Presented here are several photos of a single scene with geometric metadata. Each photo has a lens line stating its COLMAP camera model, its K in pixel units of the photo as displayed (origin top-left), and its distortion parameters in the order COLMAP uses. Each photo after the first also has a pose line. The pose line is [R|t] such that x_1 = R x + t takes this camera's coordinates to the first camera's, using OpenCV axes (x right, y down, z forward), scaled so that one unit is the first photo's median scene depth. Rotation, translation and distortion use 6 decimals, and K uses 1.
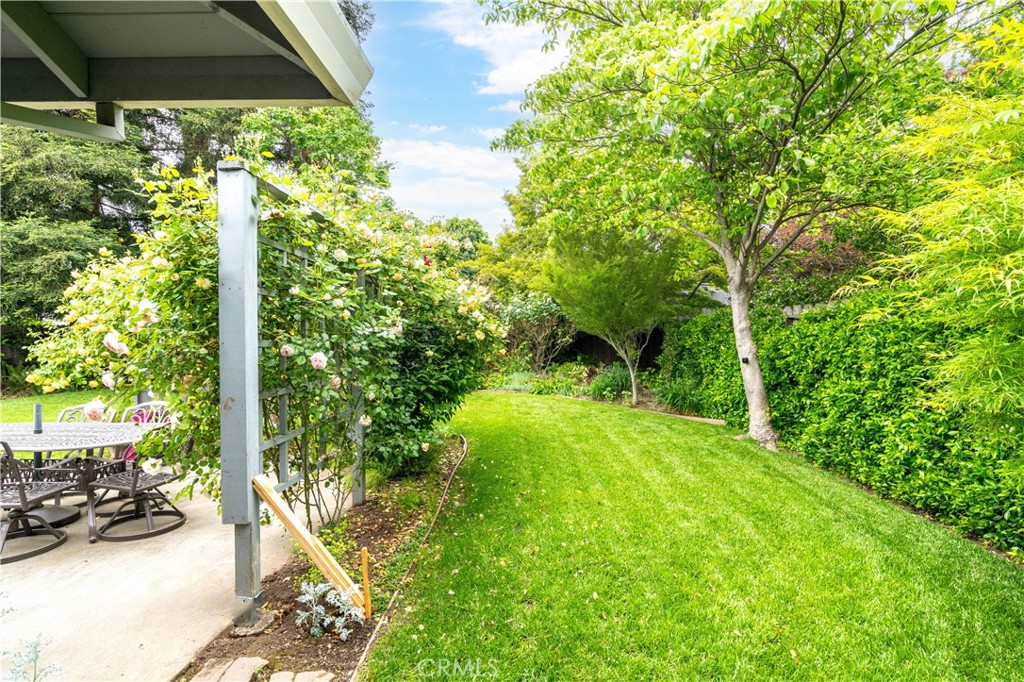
lens RADIAL K [[513.3, 0, 512.0], [0, 513.3, 341.0], [0, 0, 1]] dist [0.016364, 0.000847]
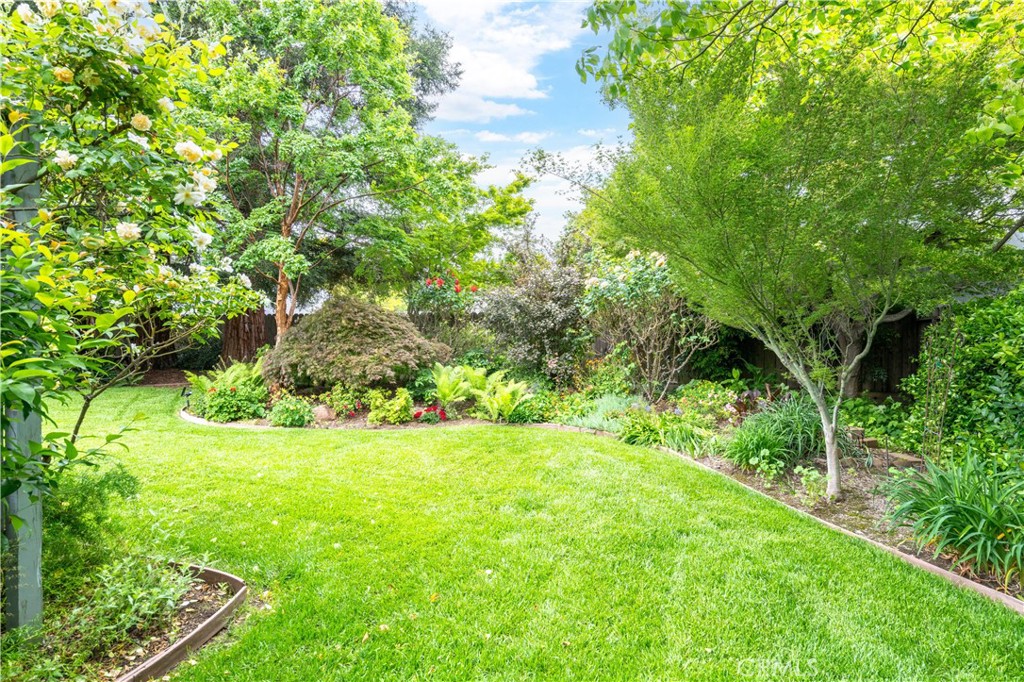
lens RADIAL K [[520.3, 0, 512.0], [0, 520.3, 341.0], [0, 0, 1]] dist [0.000959, 0.000315]
pose [[0.925935, 0.006254, -0.377631, 0.152364], [-0.005344, 0.999980, 0.003457, -0.001051], [0.377644, -0.001183, 0.925950, 0.502481]]
